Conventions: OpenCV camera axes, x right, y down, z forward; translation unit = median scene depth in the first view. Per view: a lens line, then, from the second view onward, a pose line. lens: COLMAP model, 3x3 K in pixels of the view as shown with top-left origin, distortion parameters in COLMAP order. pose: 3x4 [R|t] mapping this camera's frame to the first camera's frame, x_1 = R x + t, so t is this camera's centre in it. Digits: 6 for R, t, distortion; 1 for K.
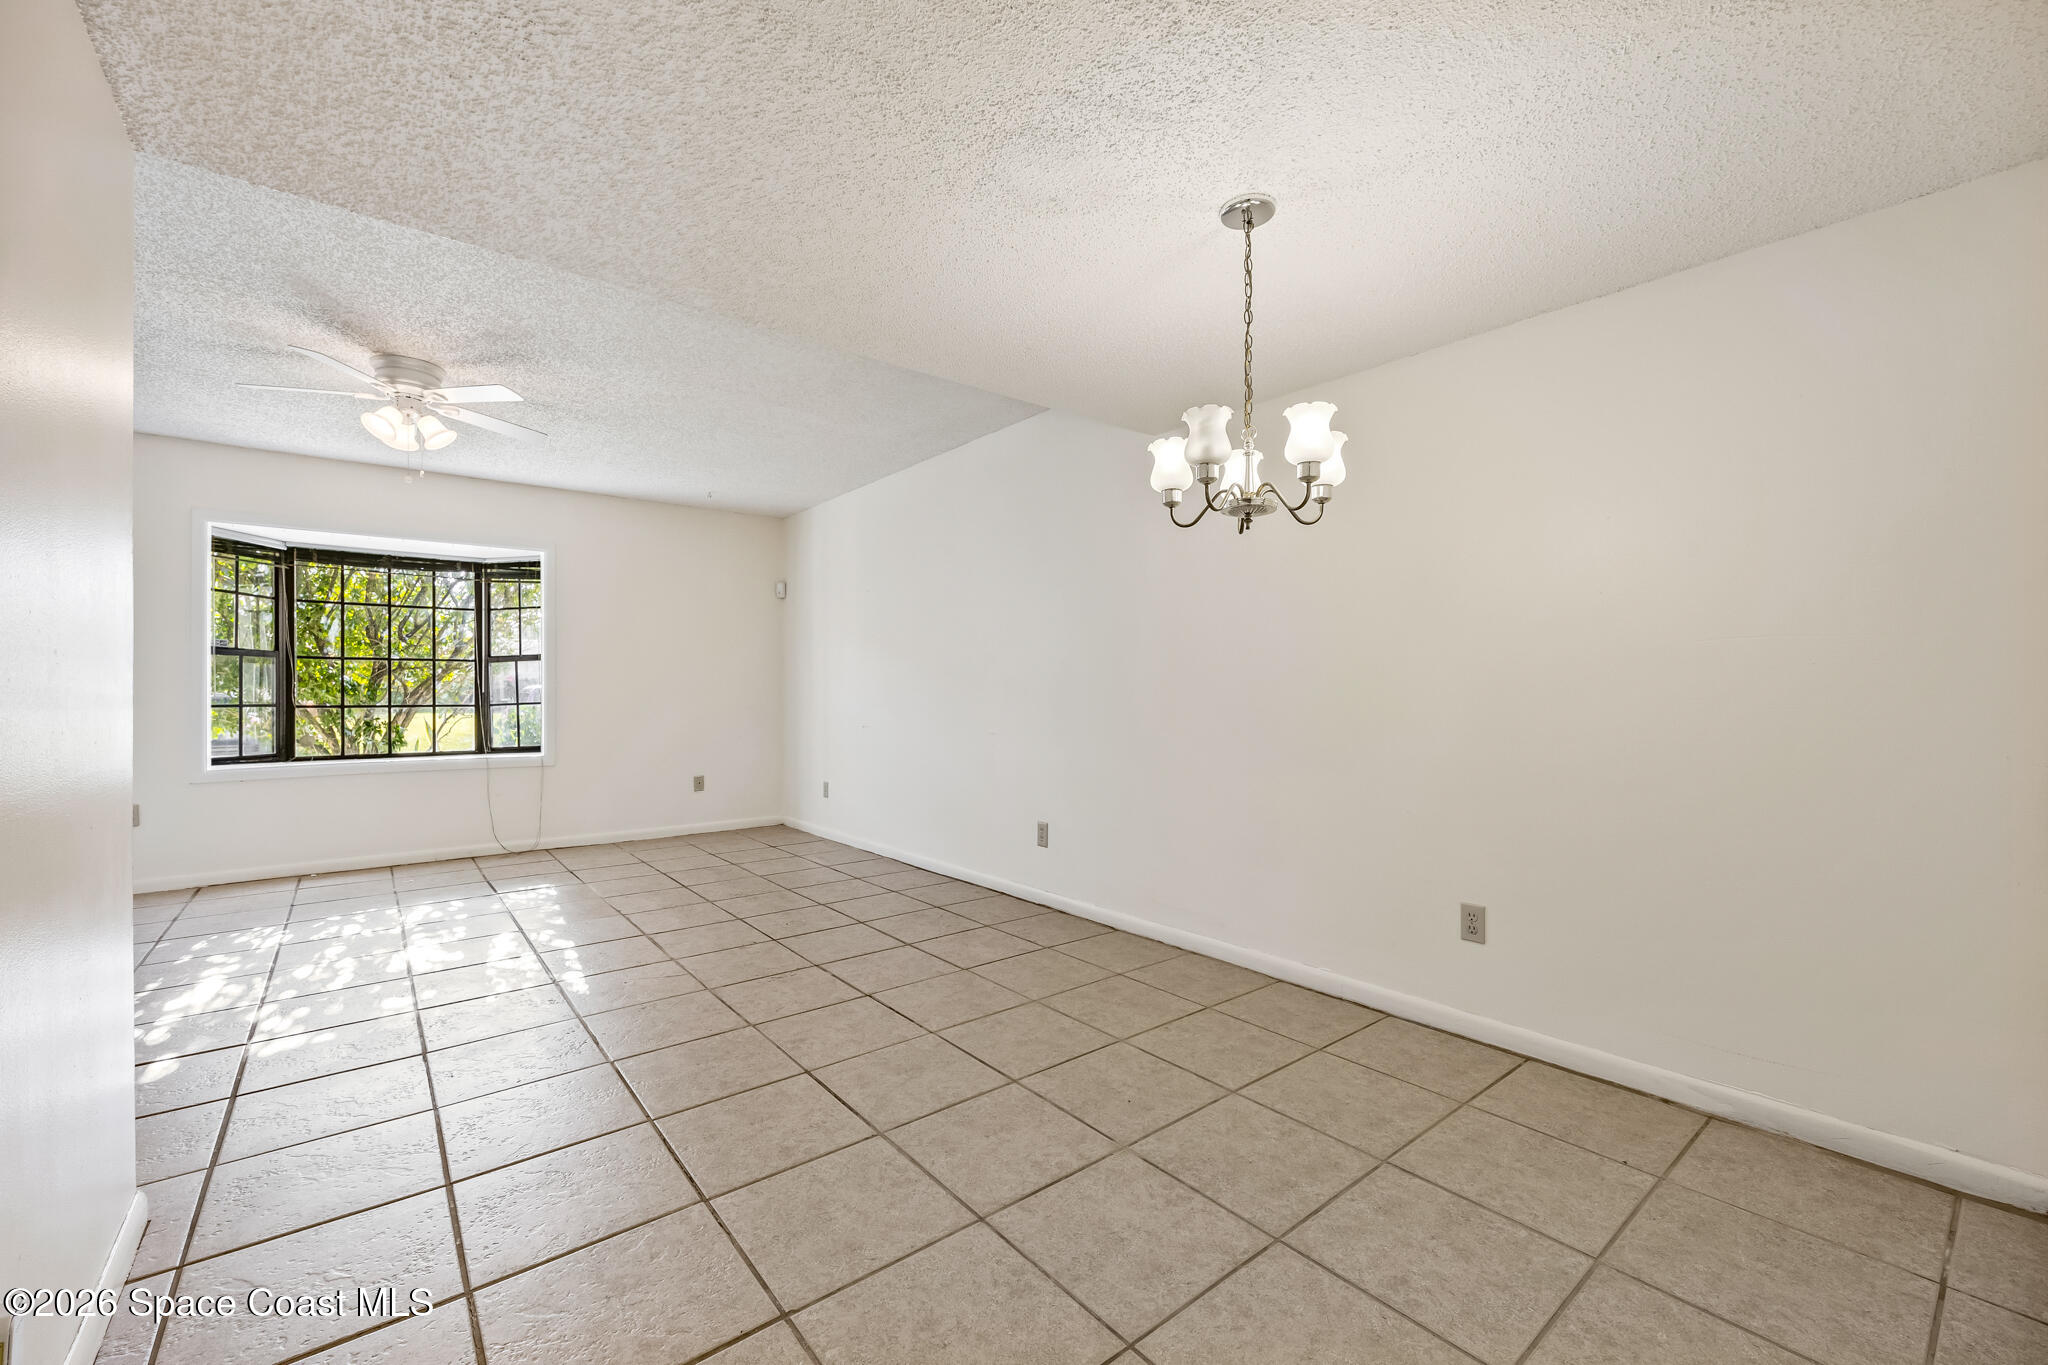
lens RADIAL K [[816.5, 0, 984.4], [0, 816.5, 698.2], [0, 0, 1]] dist [-0.002688, 0.000134]
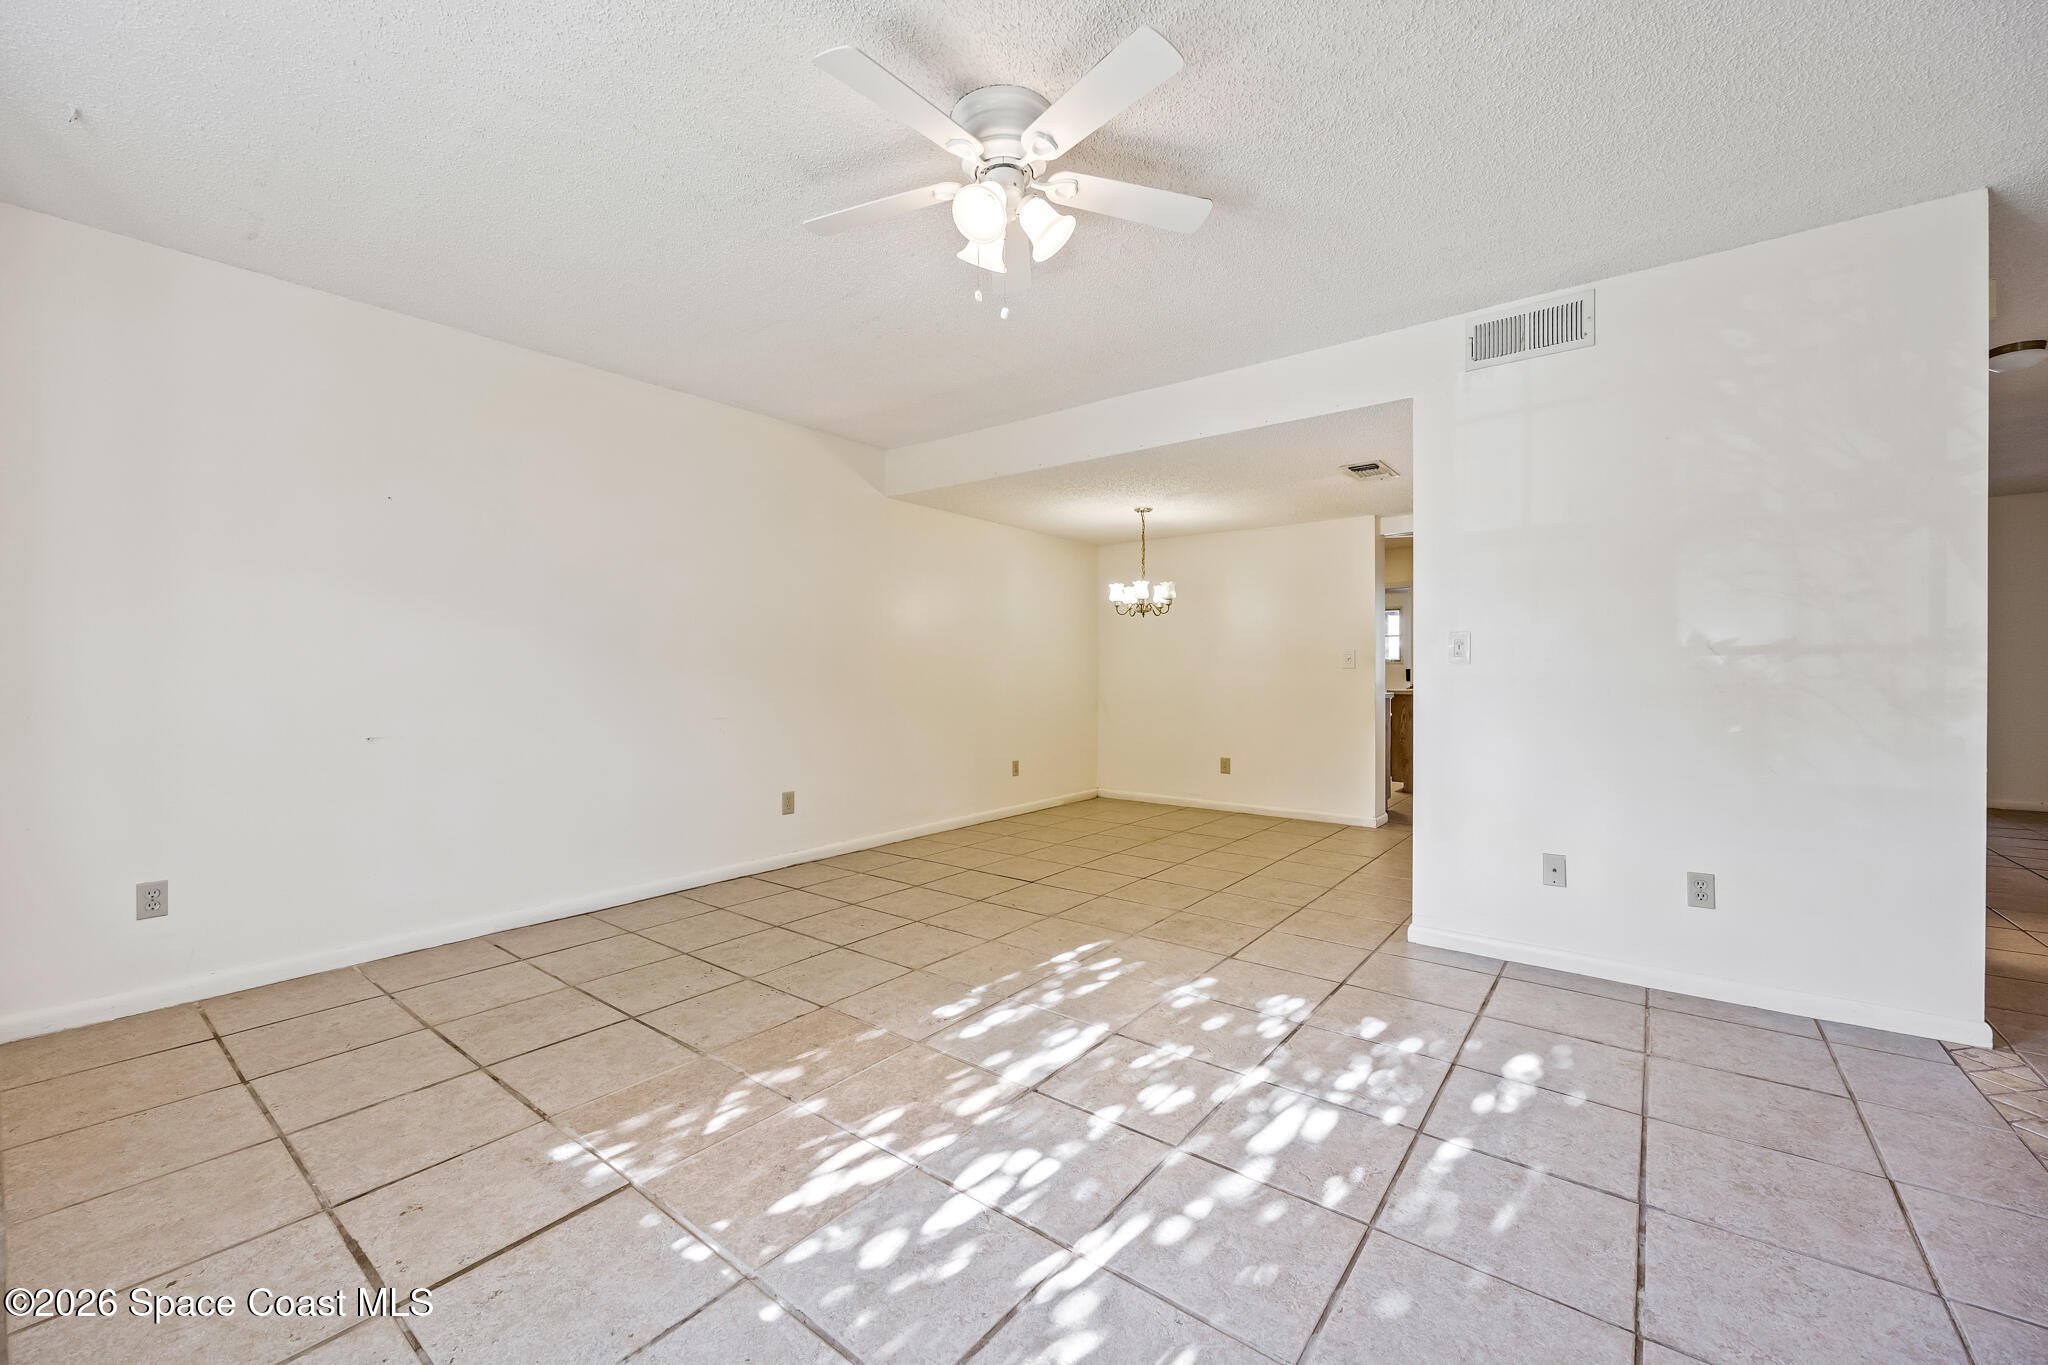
lens RADIAL K [[816.5, 0, 1032.9], [0, 816.5, 672.8], [0, 0, 1]] dist [-0.002688, 0.000134]
pose [[-0.267998, 0.003793, 0.963412, -0.947395], [0.008382, 0.999964, -0.001606, -0.006689], [-0.963383, 0.007645, -0.268020, 0.841023]]
